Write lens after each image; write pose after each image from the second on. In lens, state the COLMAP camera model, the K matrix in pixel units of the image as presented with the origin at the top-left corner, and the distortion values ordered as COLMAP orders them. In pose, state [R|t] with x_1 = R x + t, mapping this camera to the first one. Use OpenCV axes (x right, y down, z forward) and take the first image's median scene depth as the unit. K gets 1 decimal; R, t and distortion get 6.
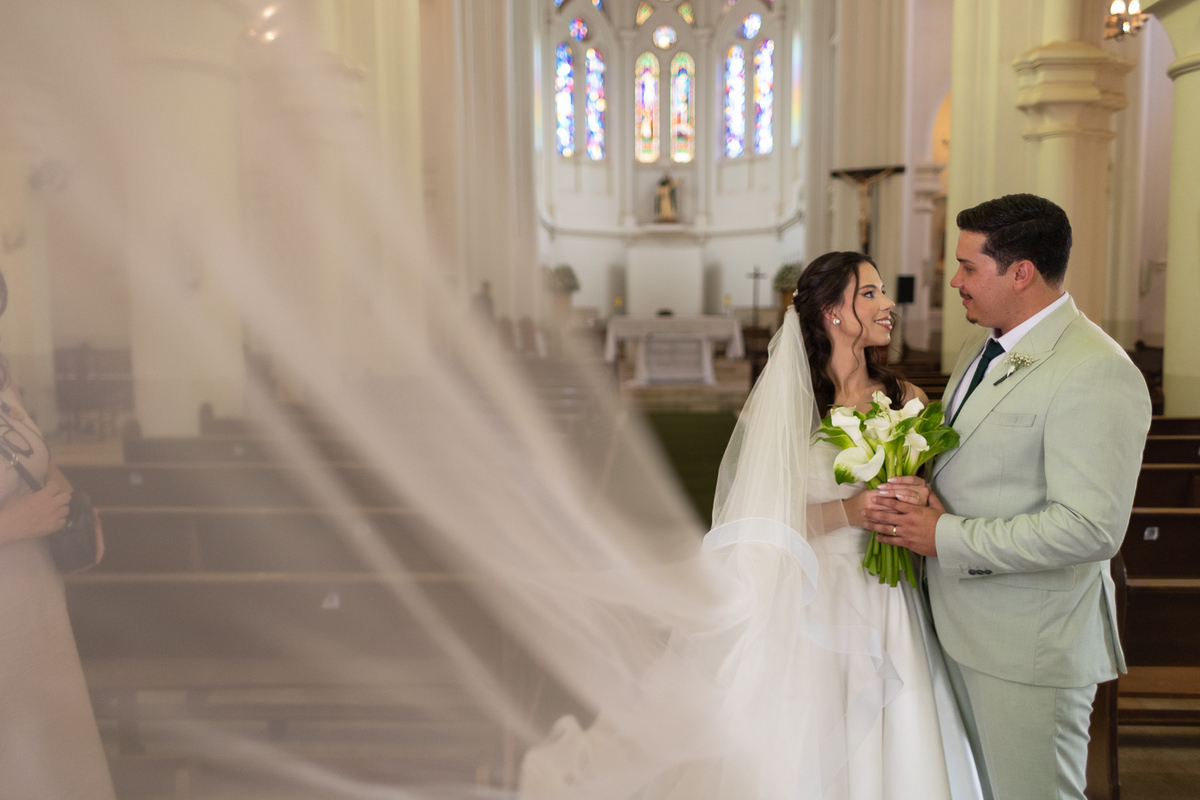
lens RADIAL K [[963.1, 0, 626.1], [0, 963.1, 379.5], [0, 0, 1]] dist [0.045471, -0.026548]
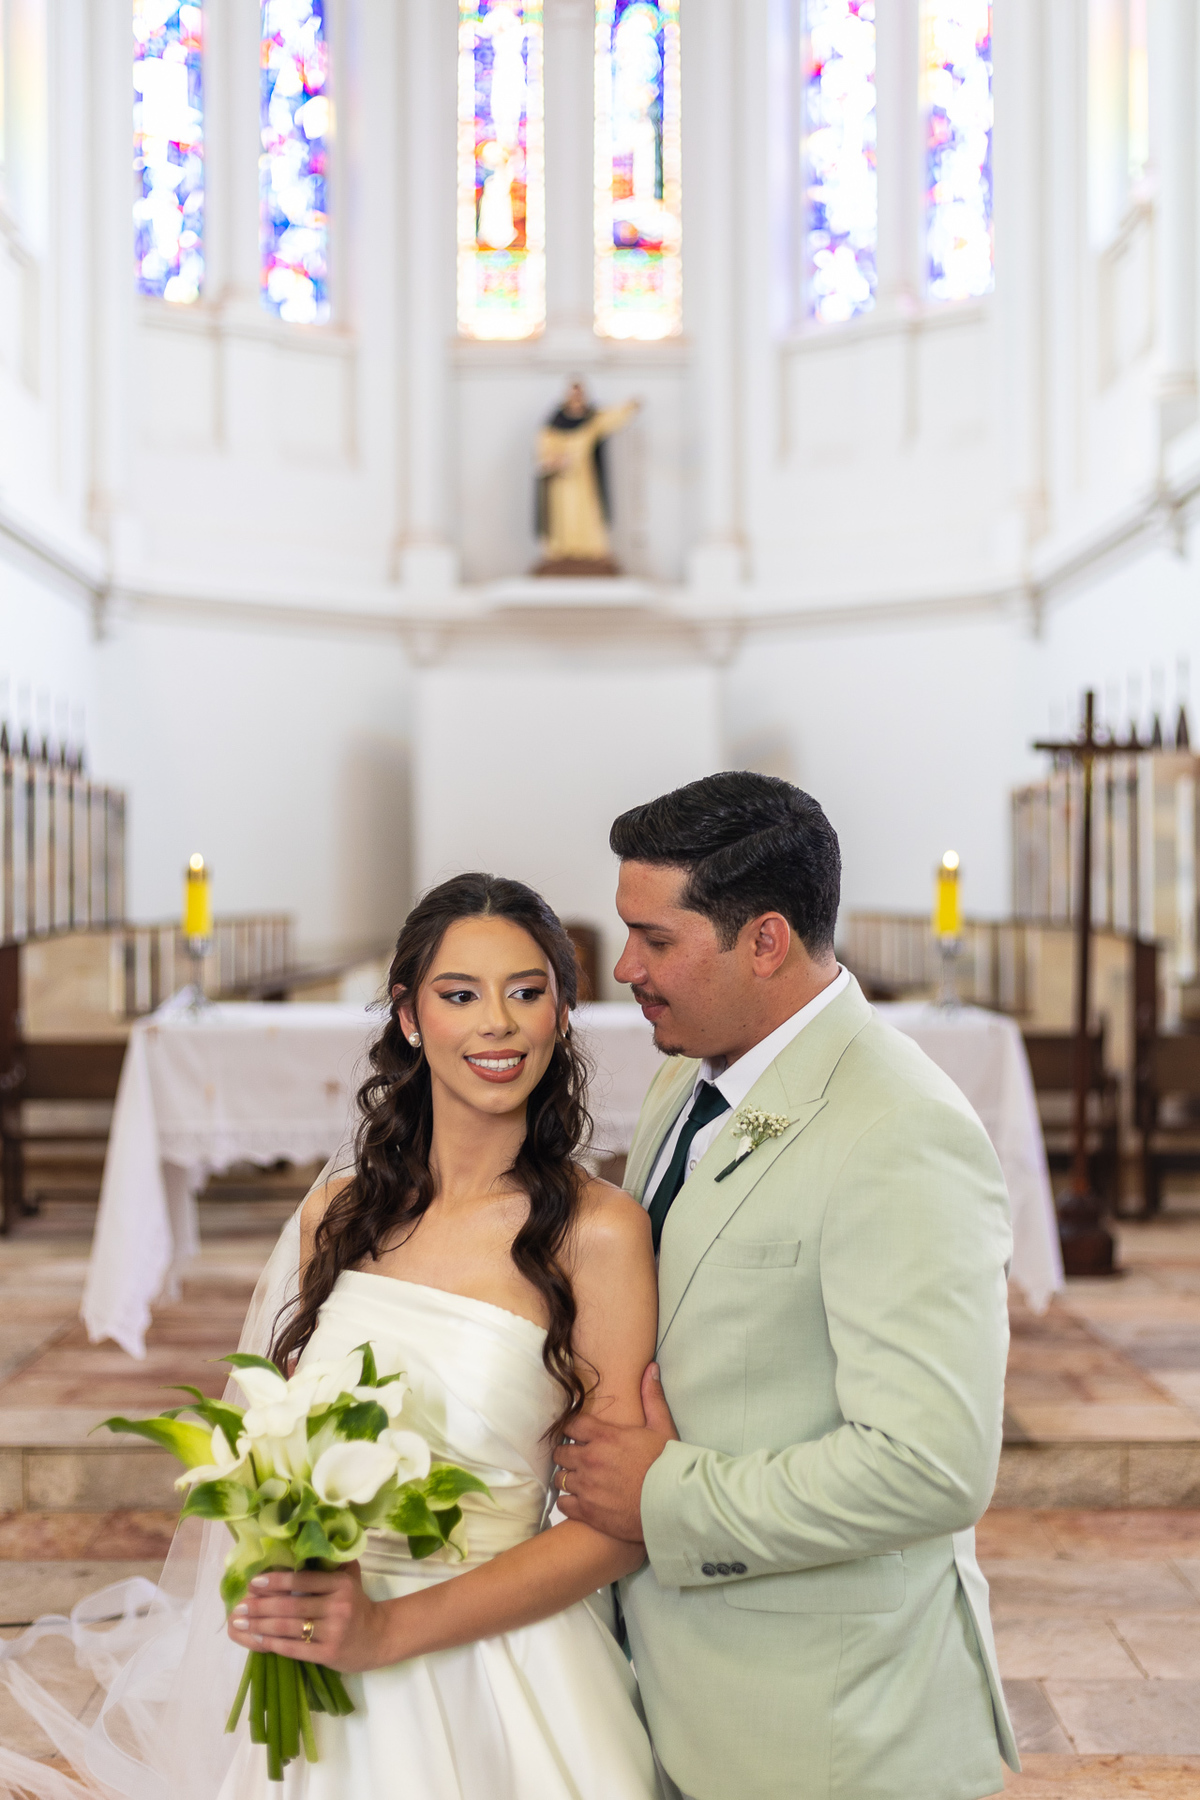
lens RADIAL K [[2665.2, 0, 594.9], [0, 2665.2, 900.1], [0, 0, 1]] dist [0.069727, 0.000000]
pose [[0.999082, -0.000506, 0.042827, 0.016940], [0.003592, 0.997397, -0.072019, -0.028128], [-0.042679, 0.072107, 0.996483, 0.316288]]
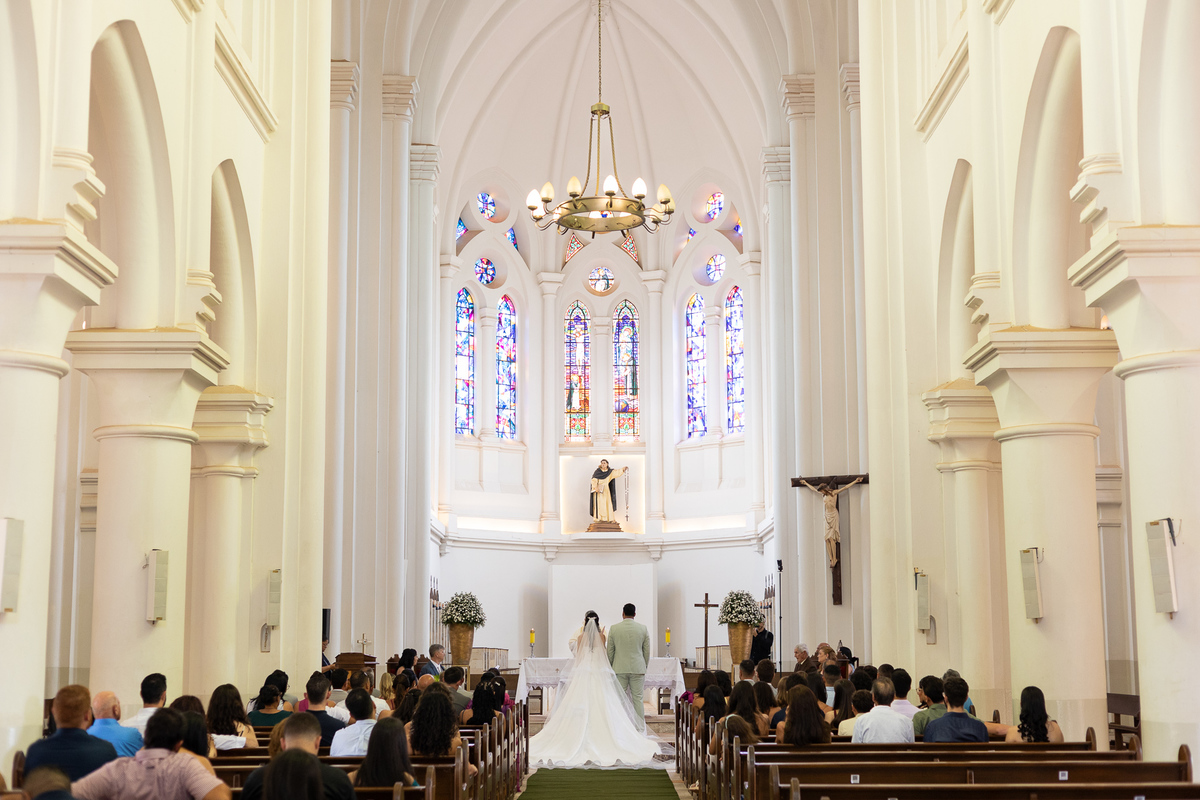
lens RADIAL K [[1648.8, 0, 629.2], [0, 1648.8, 418.9], [0, 0, 1]] dist [0.060616, 0.000000]
pose [[0.999024, 0.002697, 0.044079, 0.006185], [0.006792, 0.976873, -0.213713, 0.019010], [-0.043636, 0.213804, 0.975901, -0.208003]]
